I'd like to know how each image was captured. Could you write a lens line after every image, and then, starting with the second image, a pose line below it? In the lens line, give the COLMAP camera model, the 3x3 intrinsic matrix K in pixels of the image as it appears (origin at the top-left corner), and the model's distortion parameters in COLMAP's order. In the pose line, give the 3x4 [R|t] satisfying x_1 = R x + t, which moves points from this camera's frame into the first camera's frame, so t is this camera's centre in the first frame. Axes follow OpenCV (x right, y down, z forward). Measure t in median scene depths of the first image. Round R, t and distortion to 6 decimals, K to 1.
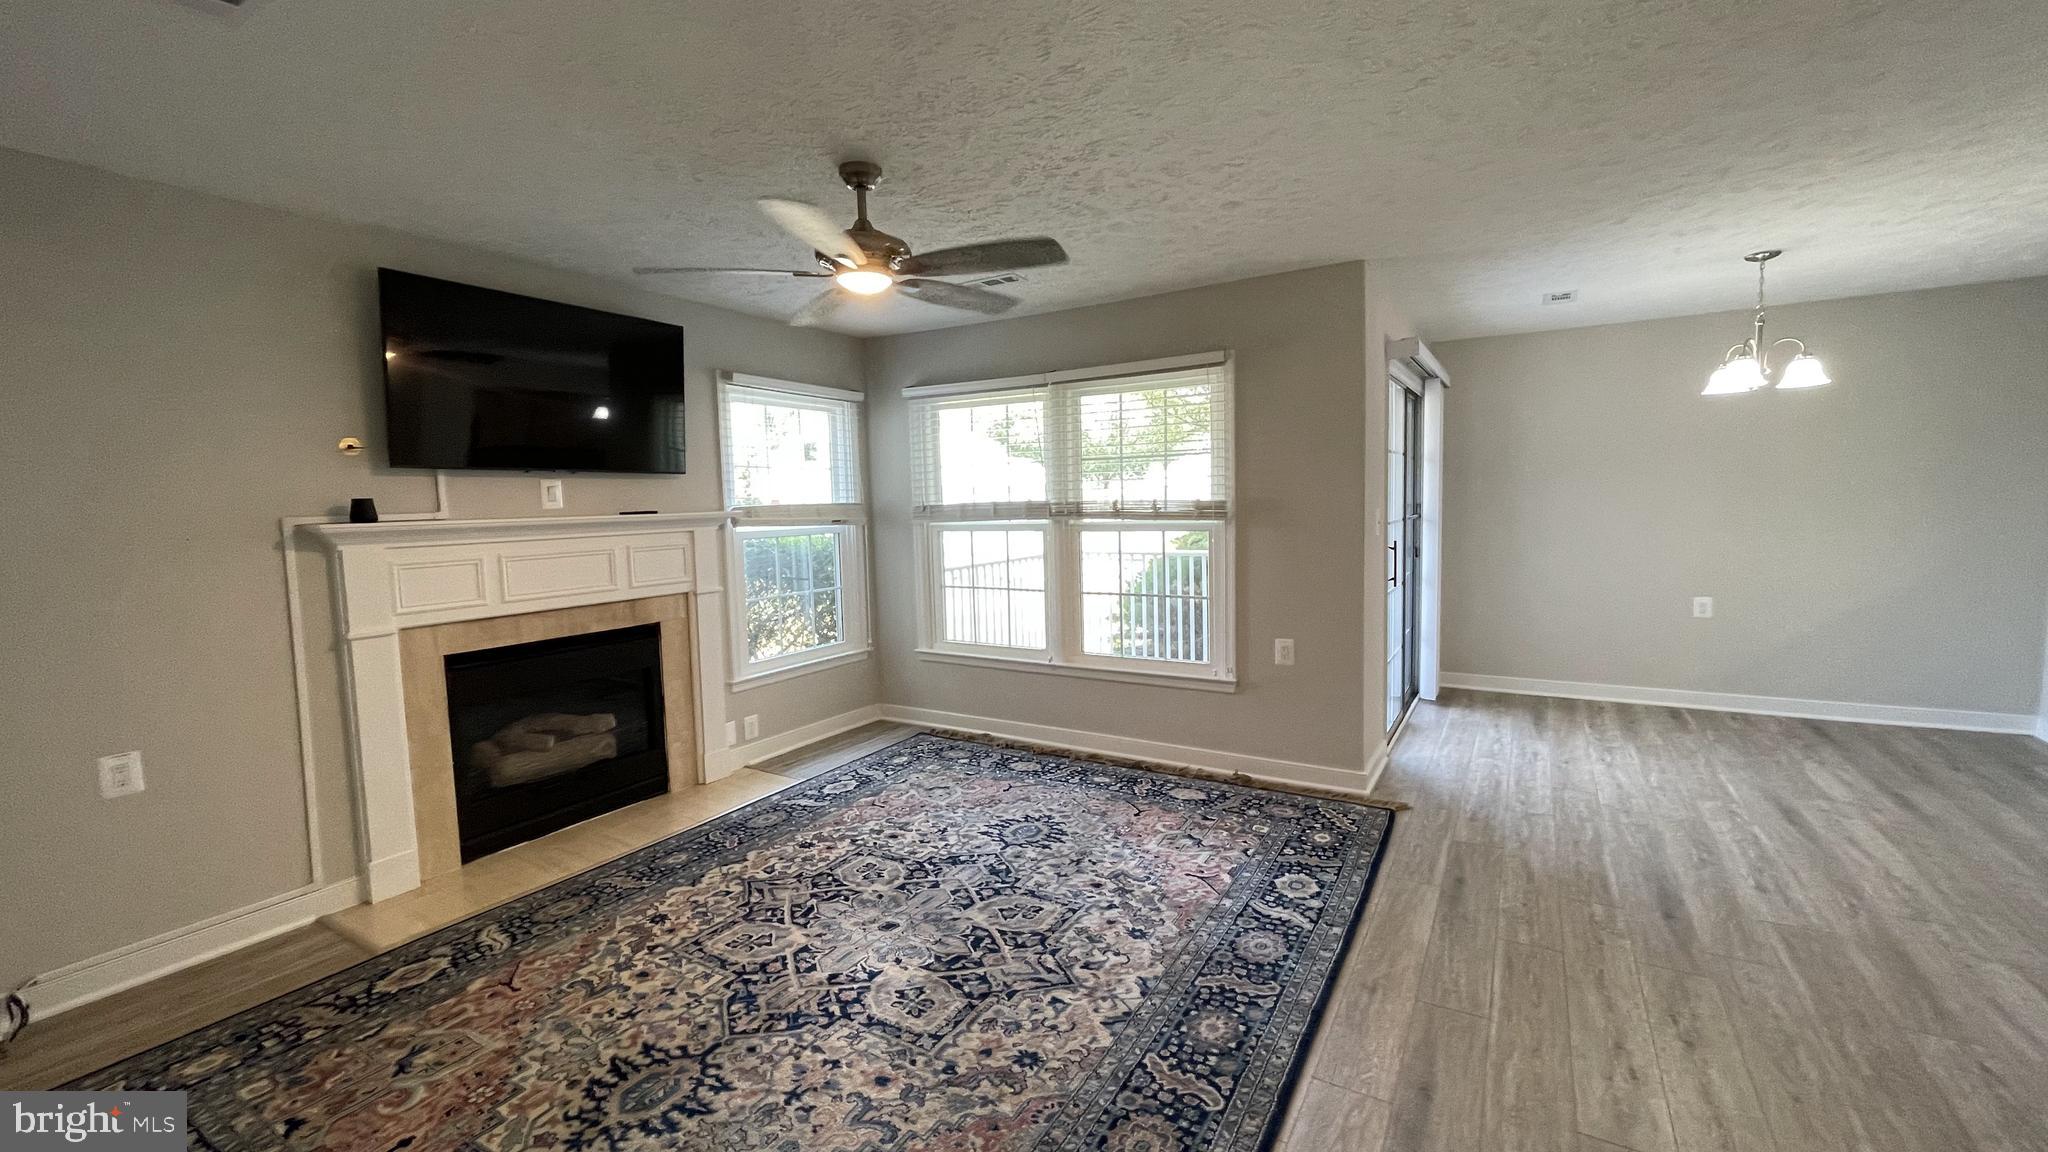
lens RADIAL K [[828.3, 0, 1021.2], [0, 828.3, 570.6], [0, 0, 1]] dist [-0.009023, 0.002141]
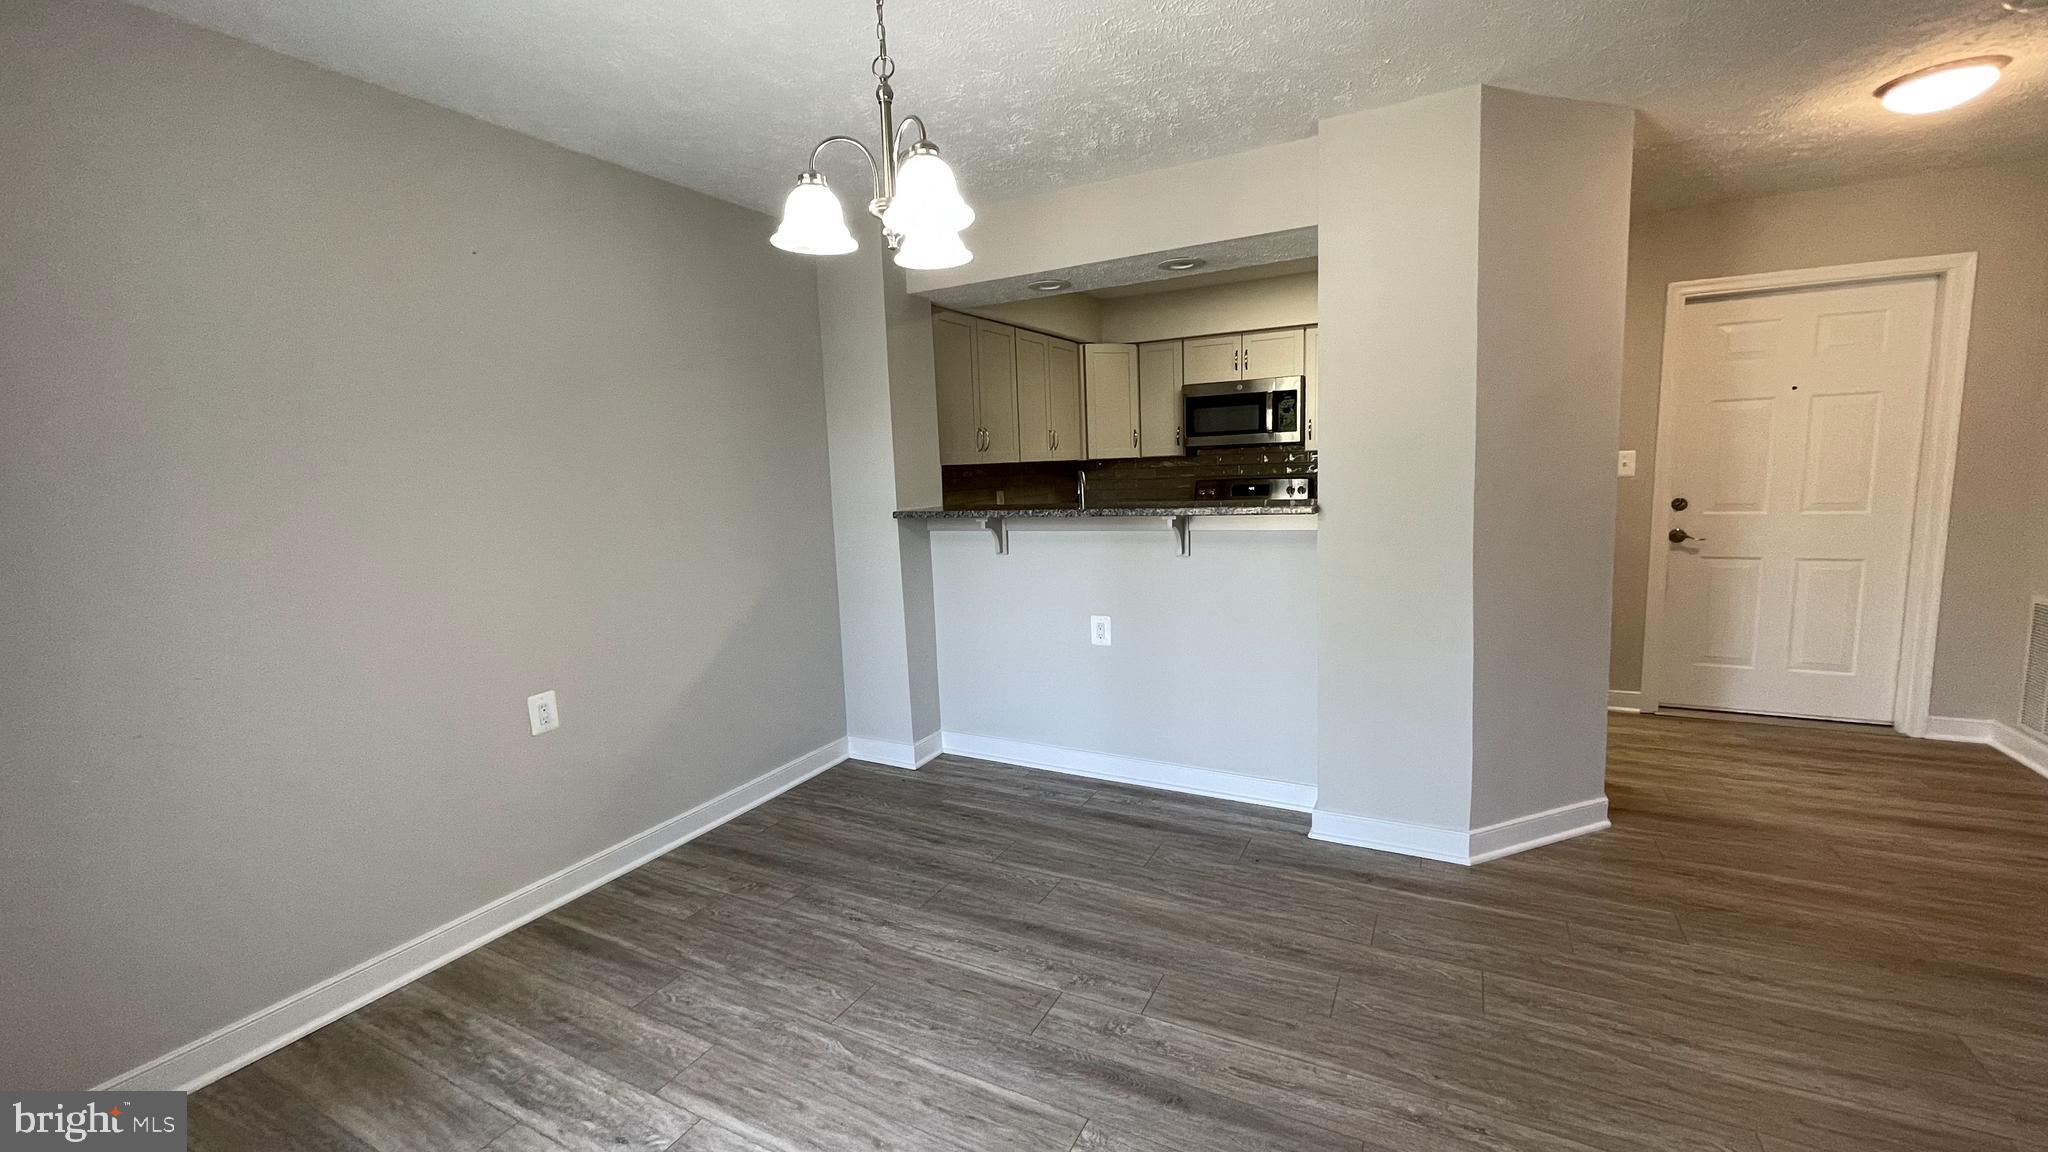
lens RADIAL K [[828.3, 0, 1021.7], [0, 828.3, 565.2], [0, 0, 1]] dist [-0.009023, 0.002141]
pose [[-0.061629, -0.095301, 0.993539, 0.454397], [0.120509, 0.987438, 0.102191, -0.095300], [-0.990797, 0.126028, -0.049370, 1.075311]]
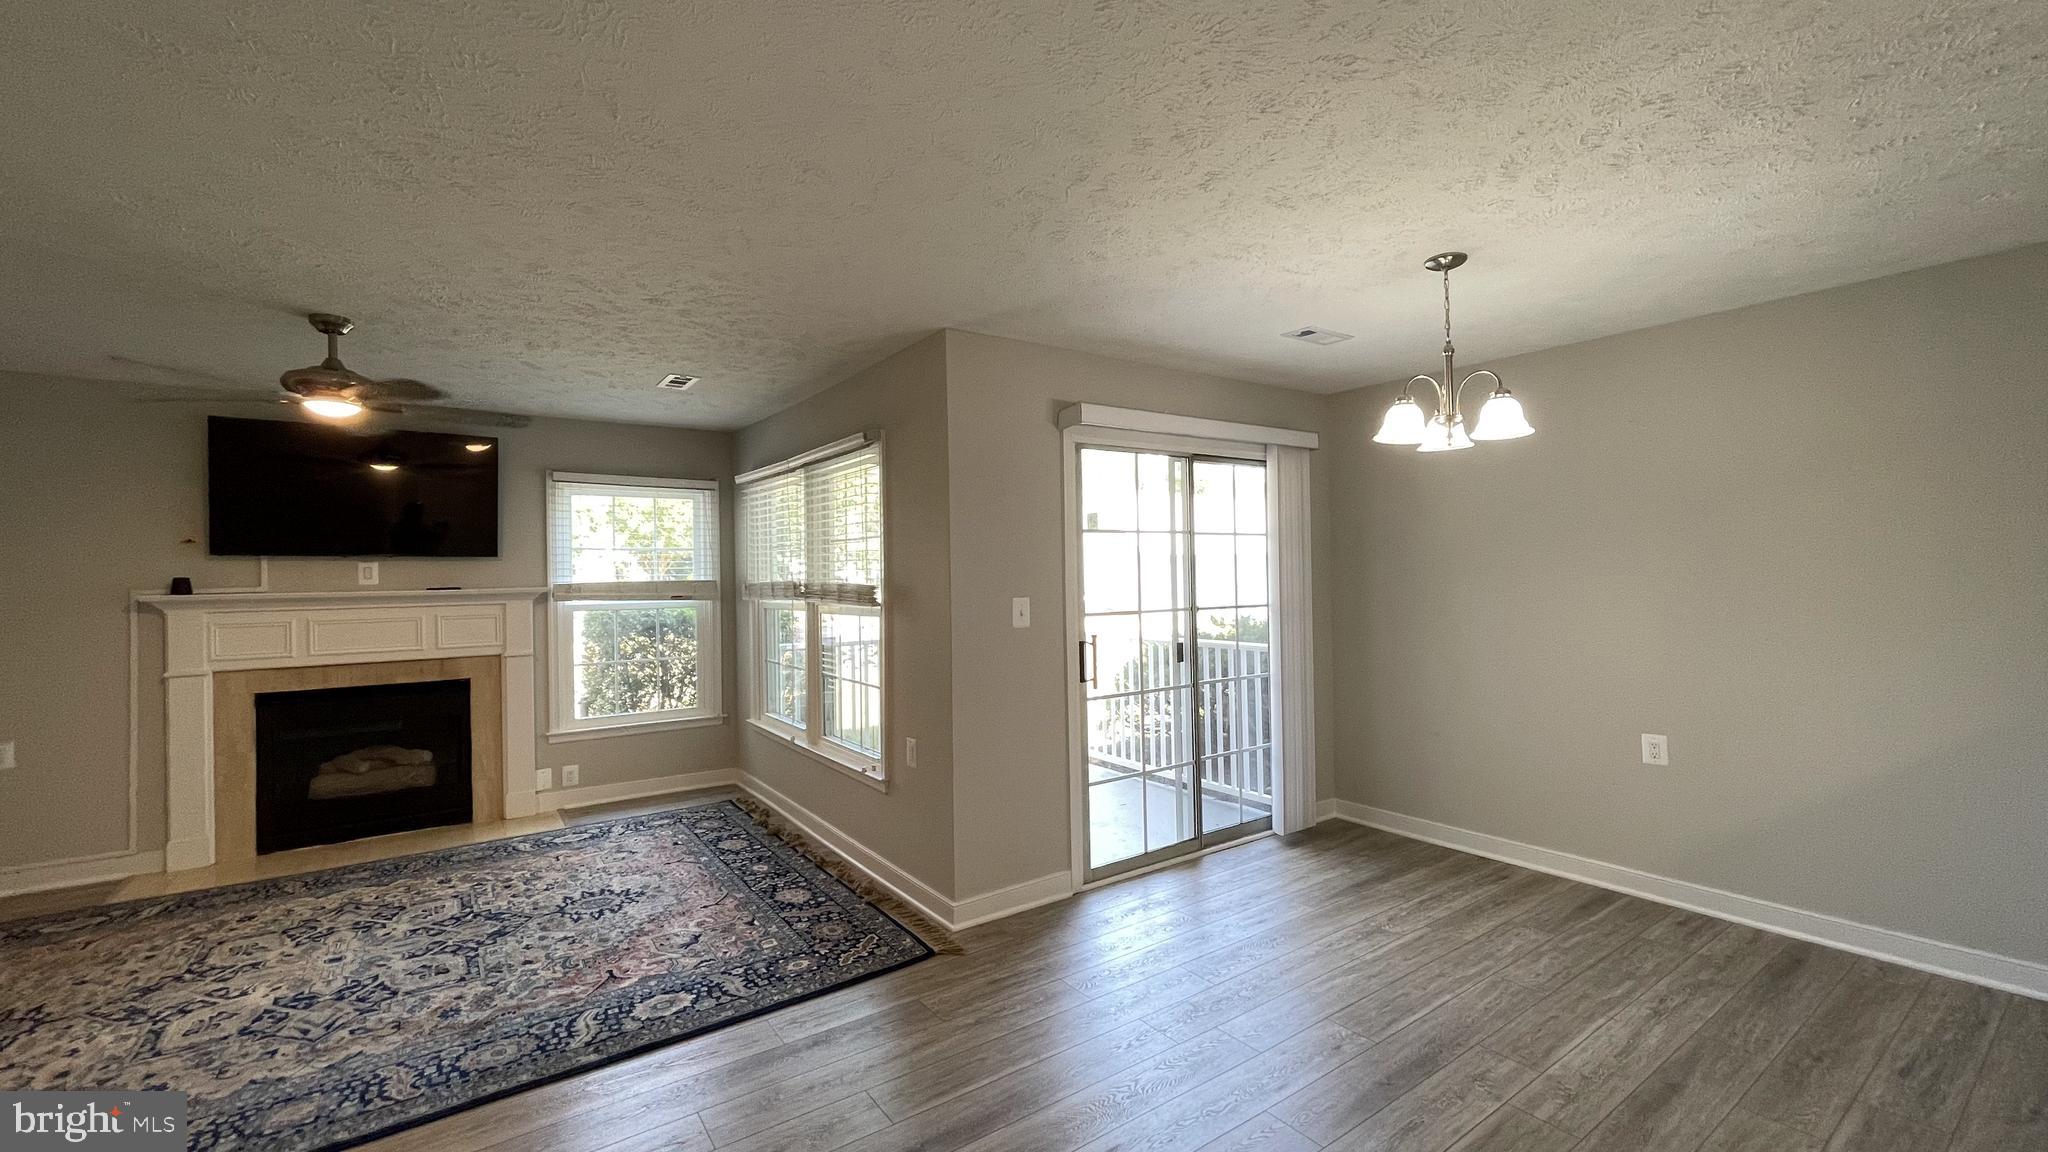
lens RADIAL K [[828.3, 0, 1027.7], [0, 828.3, 571.1], [0, 0, 1]] dist [-0.009023, 0.002141]
pose [[0.918955, 0.009611, -0.394246, 0.925431], [-0.041459, 0.996518, -0.072344, -0.048099], [0.392178, 0.082826, 0.916153, 0.234271]]
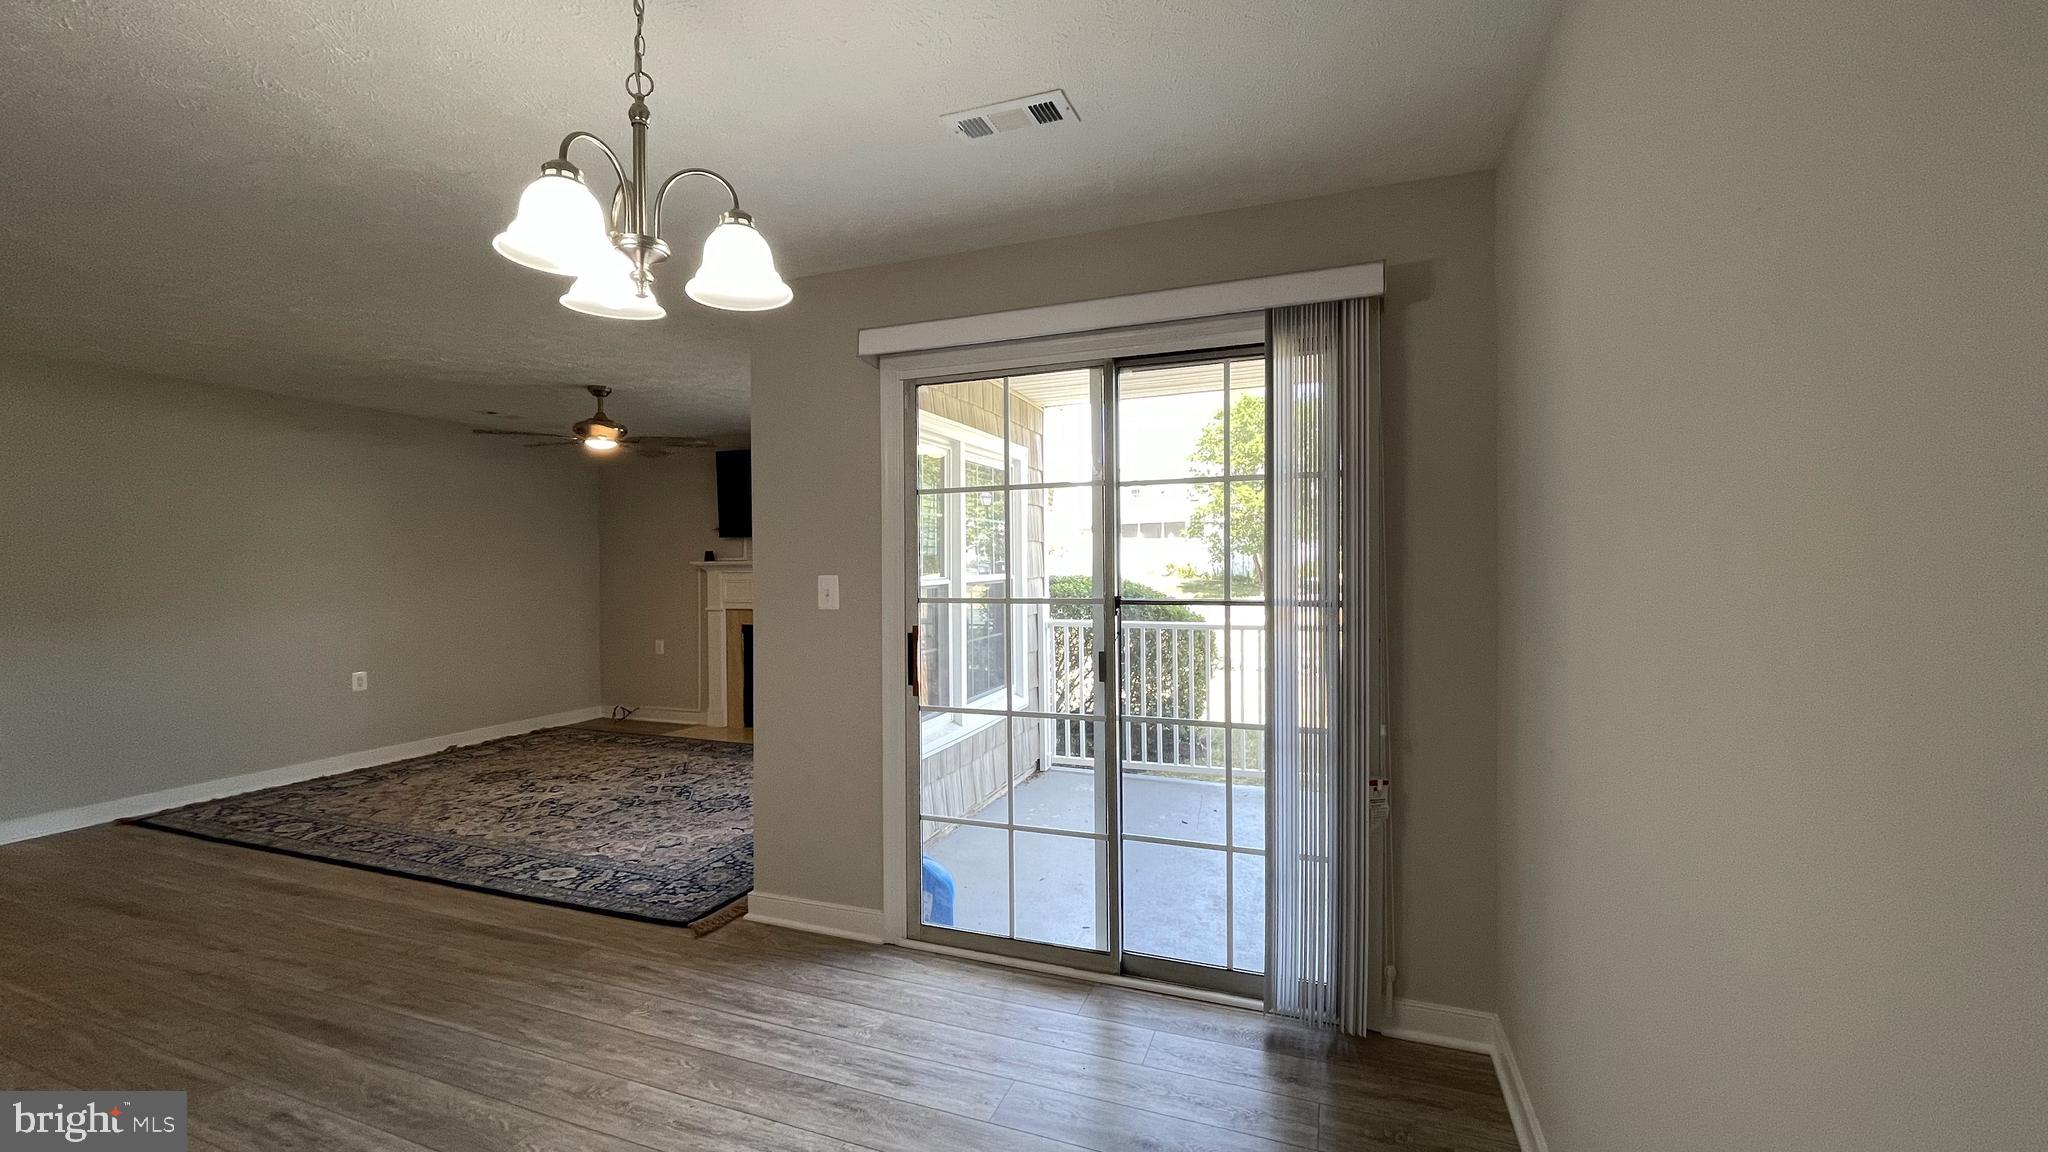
lens RADIAL K [[828.3, 0, 1025.4], [0, 828.3, 572.3], [0, 0, 1]] dist [-0.009023, 0.002141]
pose [[0.184477, 0.036962, -0.982142, 1.426825], [-0.081456, 0.996430, 0.022200, -0.129868], [0.979456, 0.075906, 0.186829, 1.225983]]
